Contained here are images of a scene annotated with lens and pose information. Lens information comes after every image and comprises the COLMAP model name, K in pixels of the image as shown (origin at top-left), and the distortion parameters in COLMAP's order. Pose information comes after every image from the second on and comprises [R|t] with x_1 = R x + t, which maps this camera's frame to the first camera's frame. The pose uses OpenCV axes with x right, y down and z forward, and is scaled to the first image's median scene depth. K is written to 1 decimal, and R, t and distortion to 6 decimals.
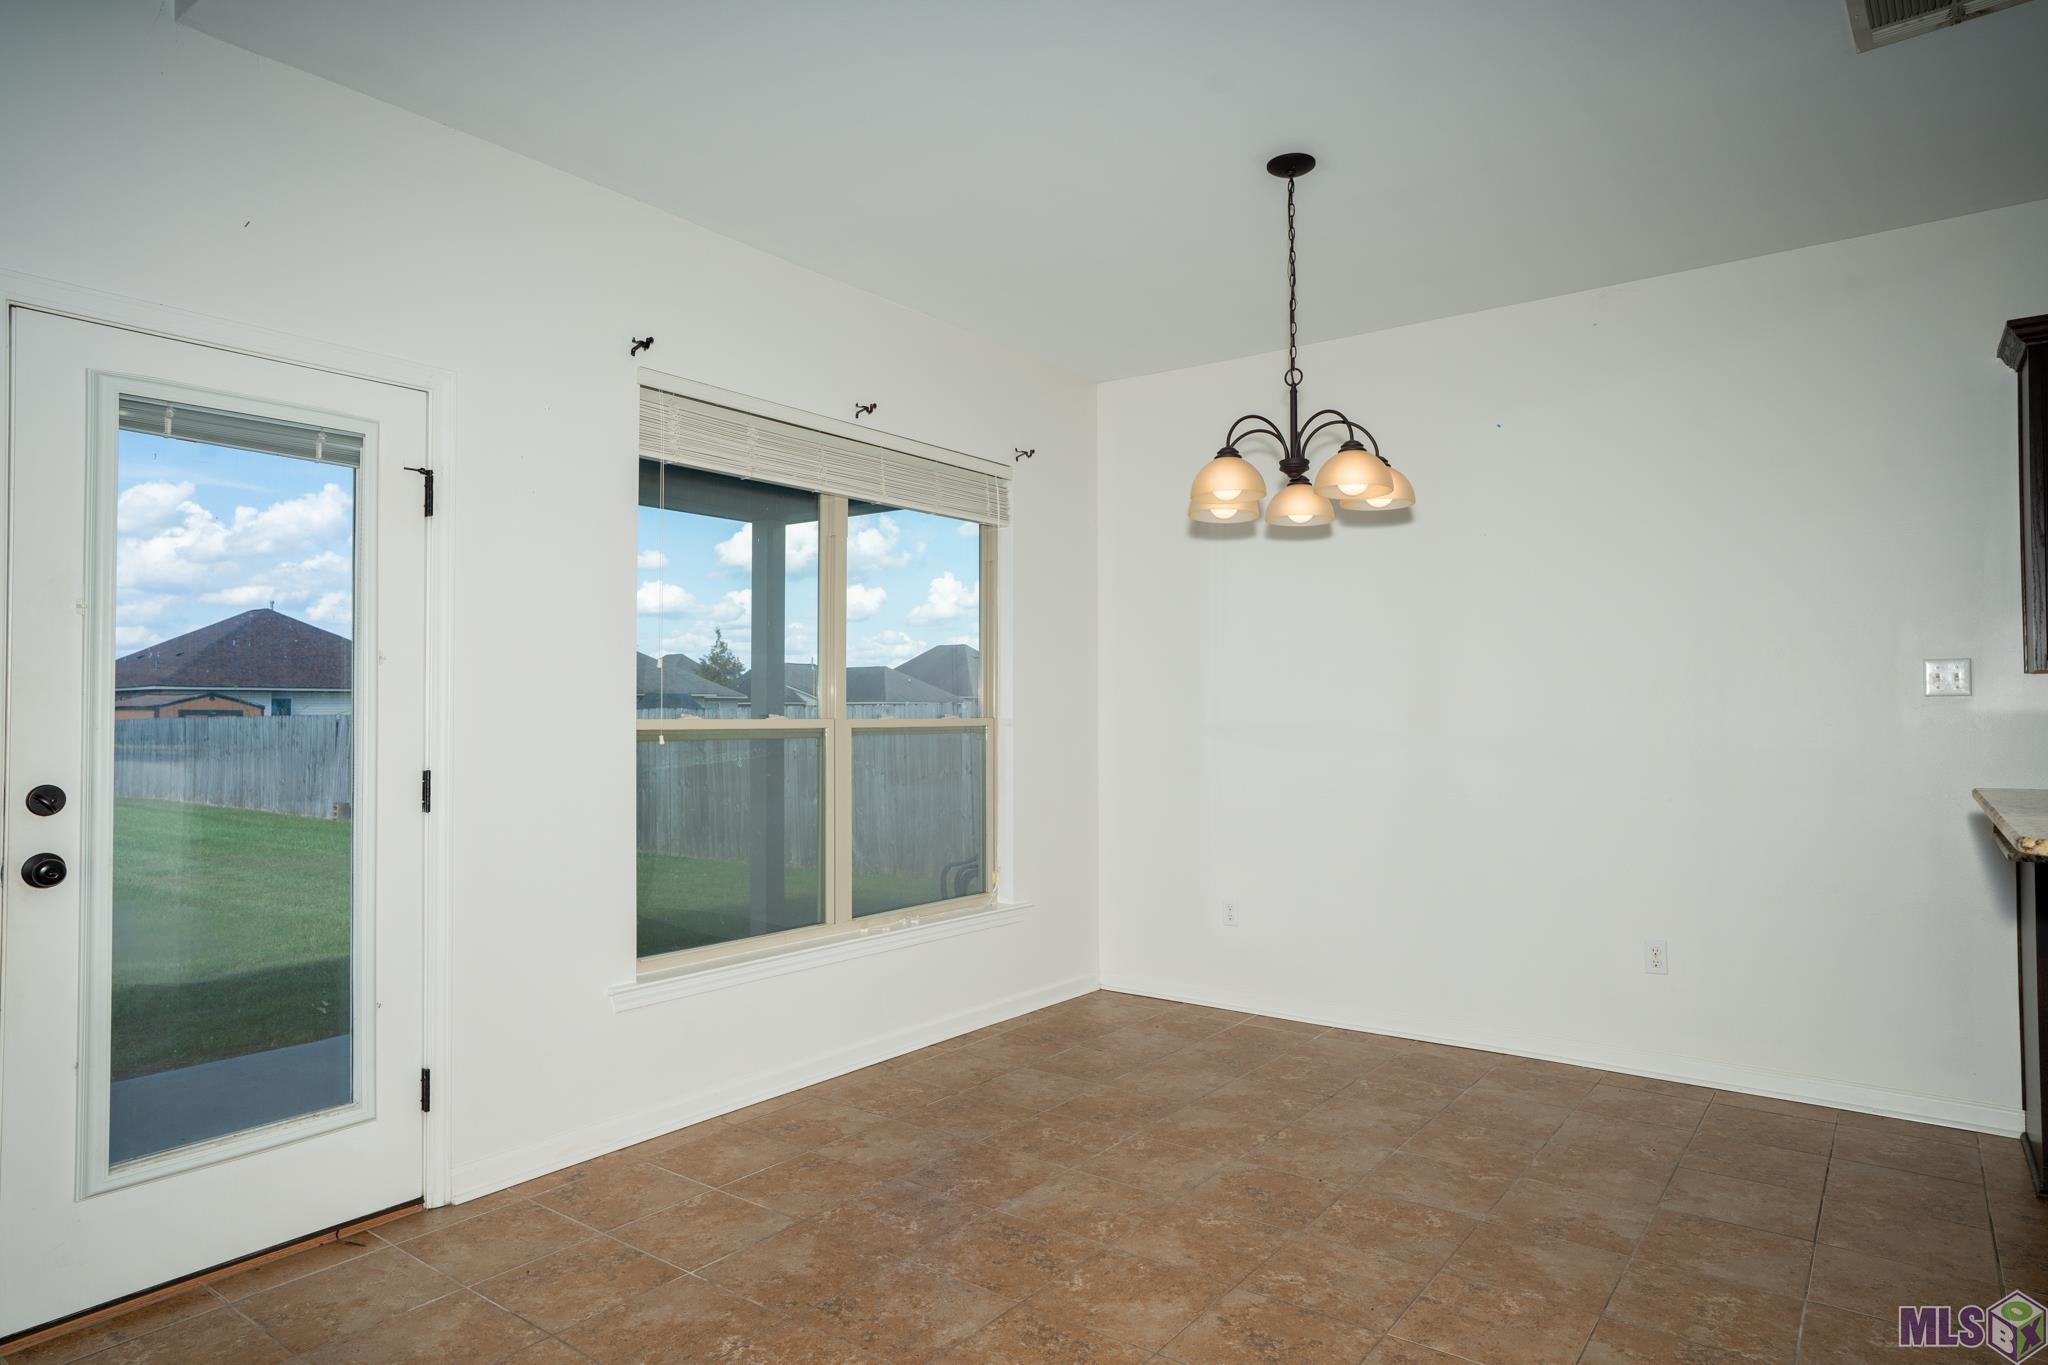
lens RADIAL K [[1205.4, 0, 1024.0], [0, 1205.4, 682.5], [0, 0, 1]] dist [0.001753, 0.002557]
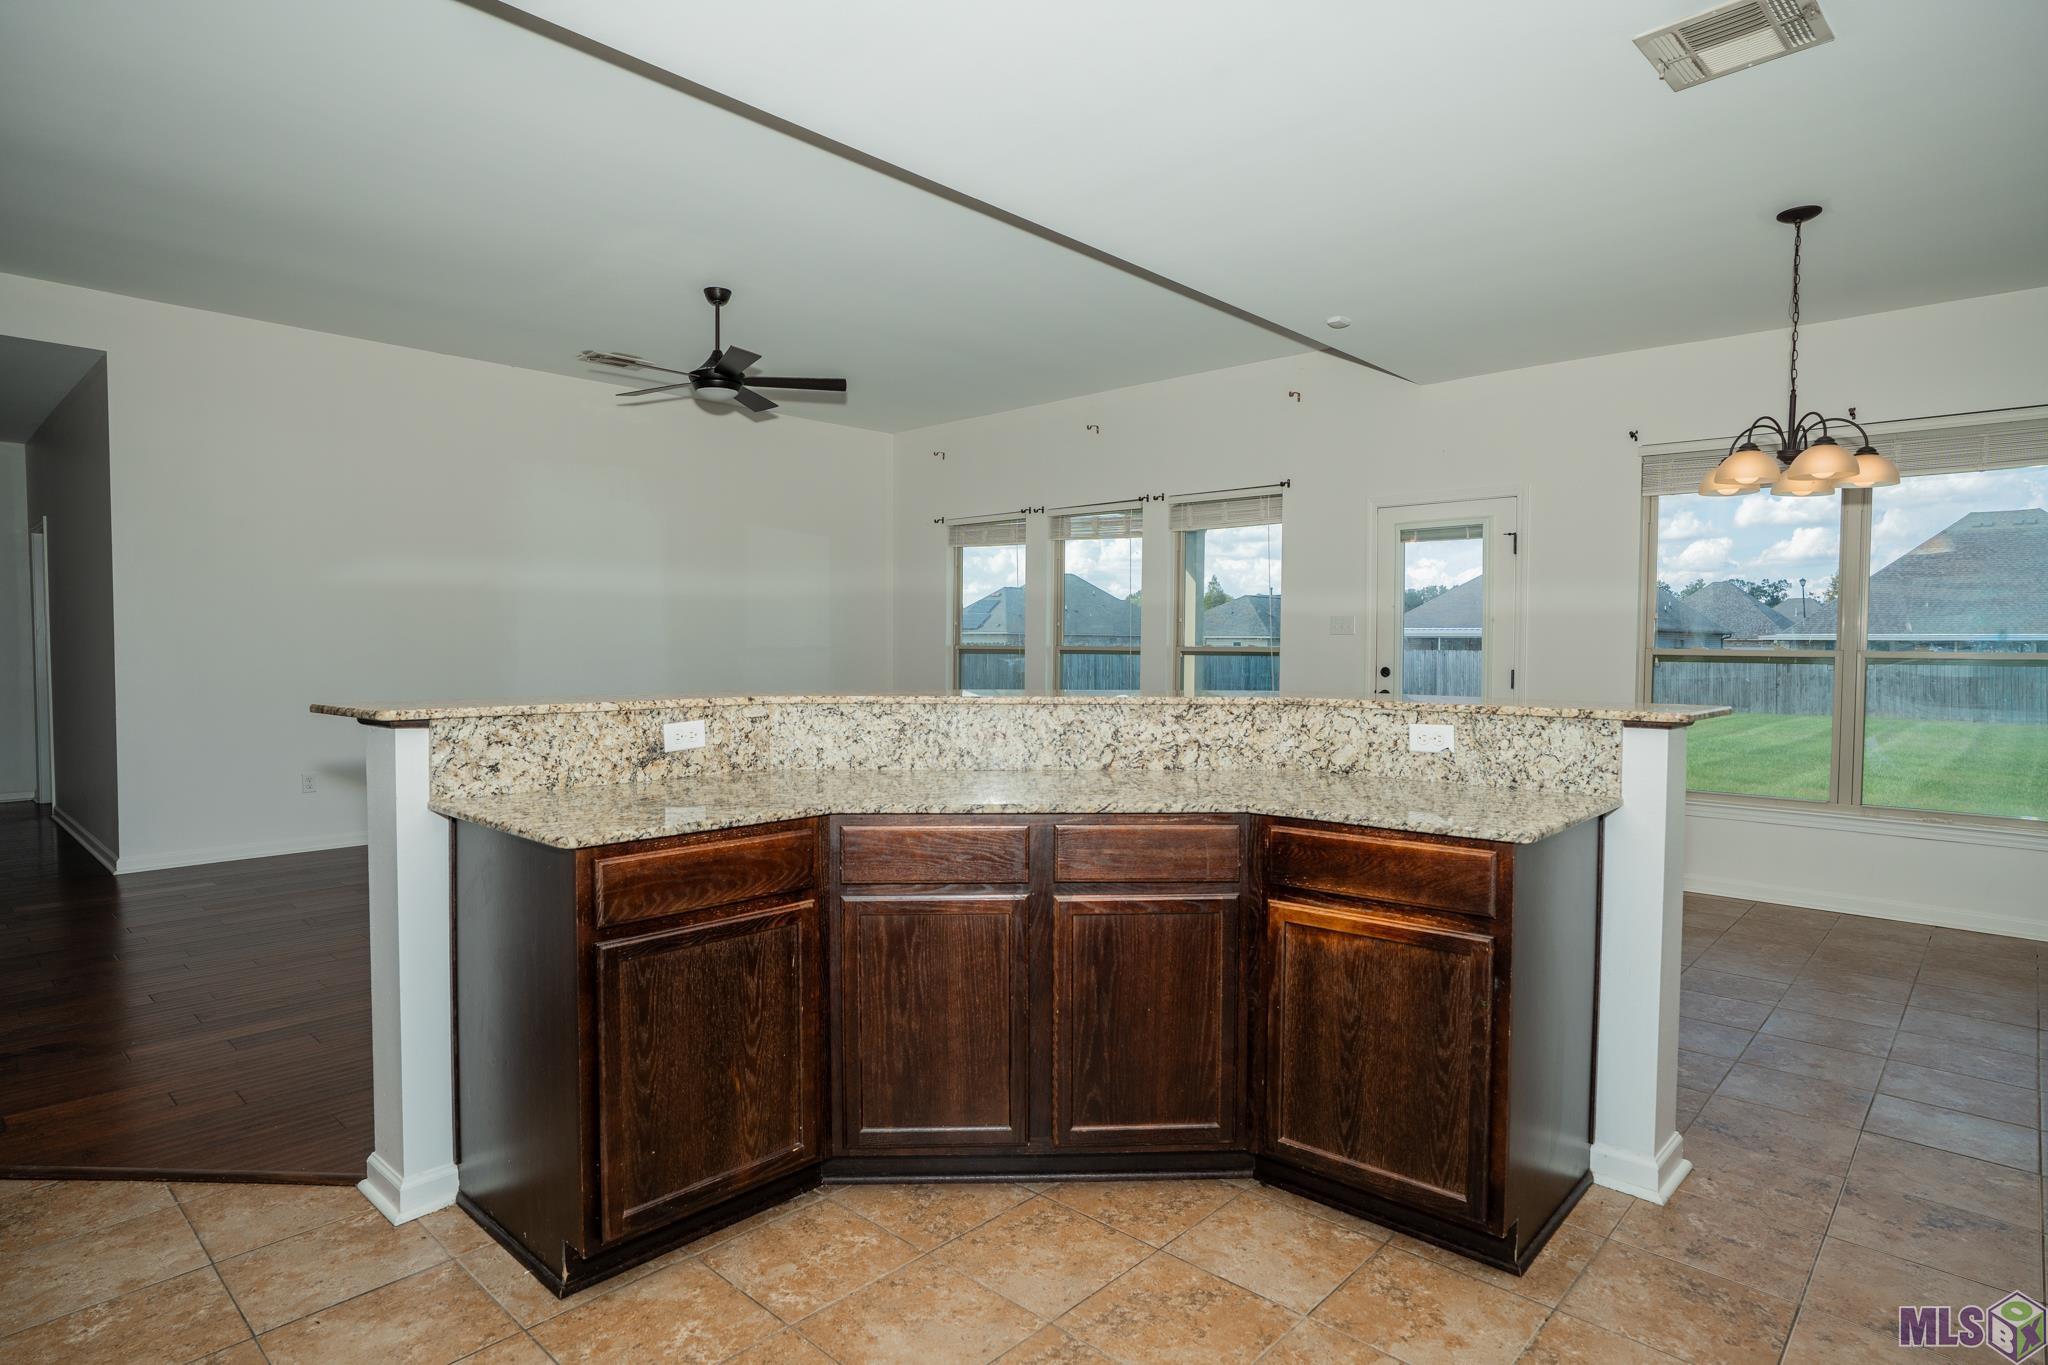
lens RADIAL K [[1091.0, 0, 1043.9], [0, 1091.0, 686.1], [0, 0, 1]] dist [-0.020543, 0.000532]
pose [[-0.094513, 0.041604, -0.994654, 1.438427], [0.018519, 0.999027, 0.040027, 0.007206], [0.995351, -0.014637, -0.095192, 0.310590]]
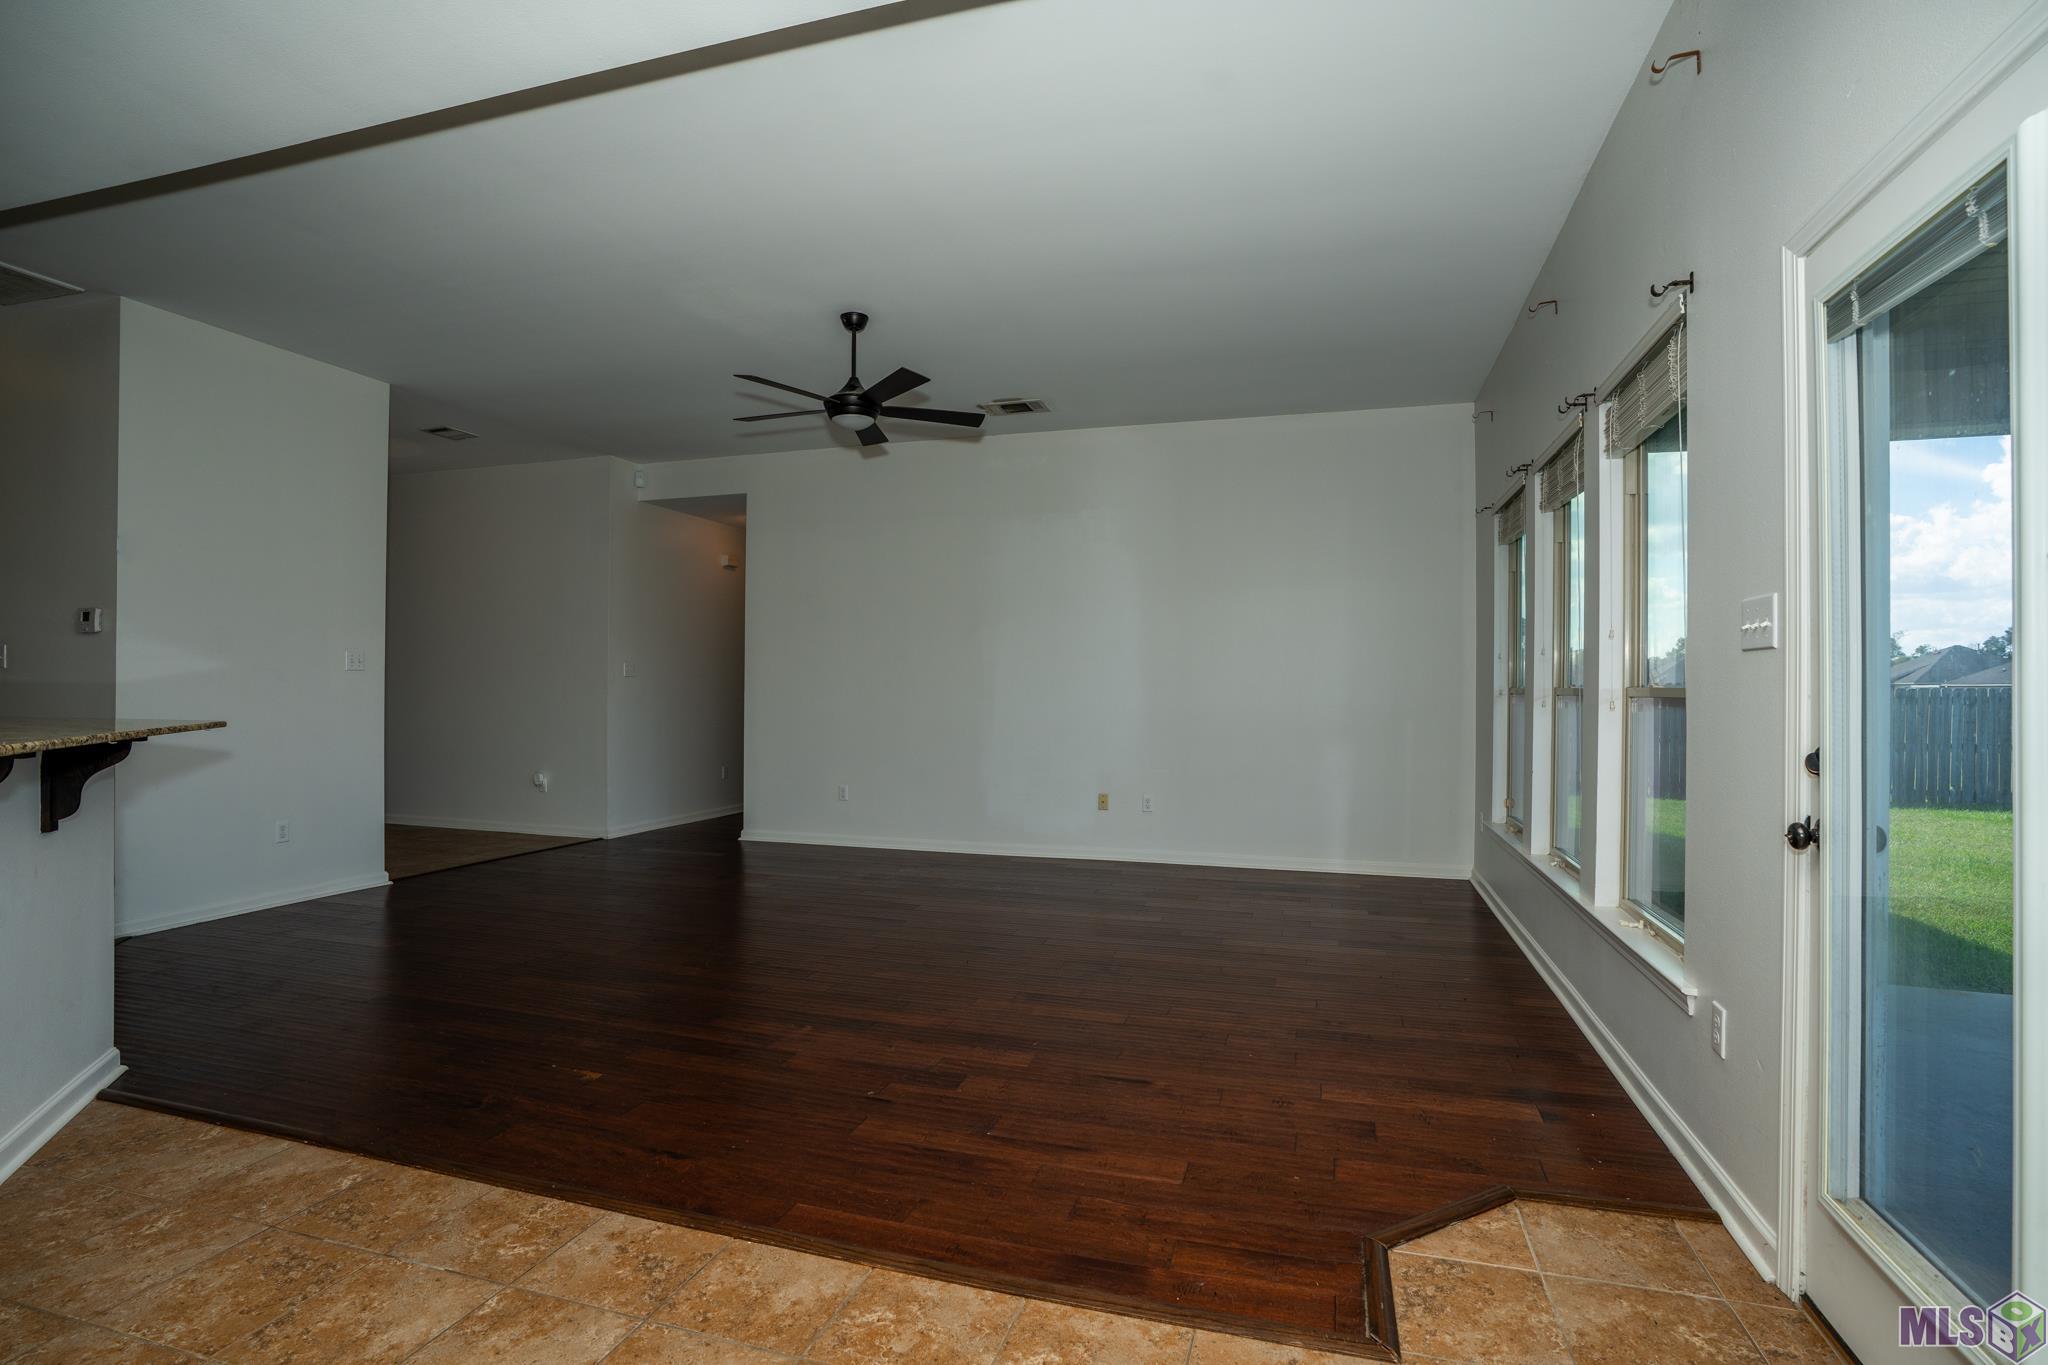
lens RADIAL K [[988.5, 0, 1024.0], [0, 988.5, 682.5], [0, 0, 1]] dist [-0.069588, 0.035345]
pose [[-0.942147, -0.002552, -0.335191, 0.020713], [0.006025, 0.999681, -0.024548, 0.037293], [0.335146, -0.025147, -0.941831, 1.108187]]
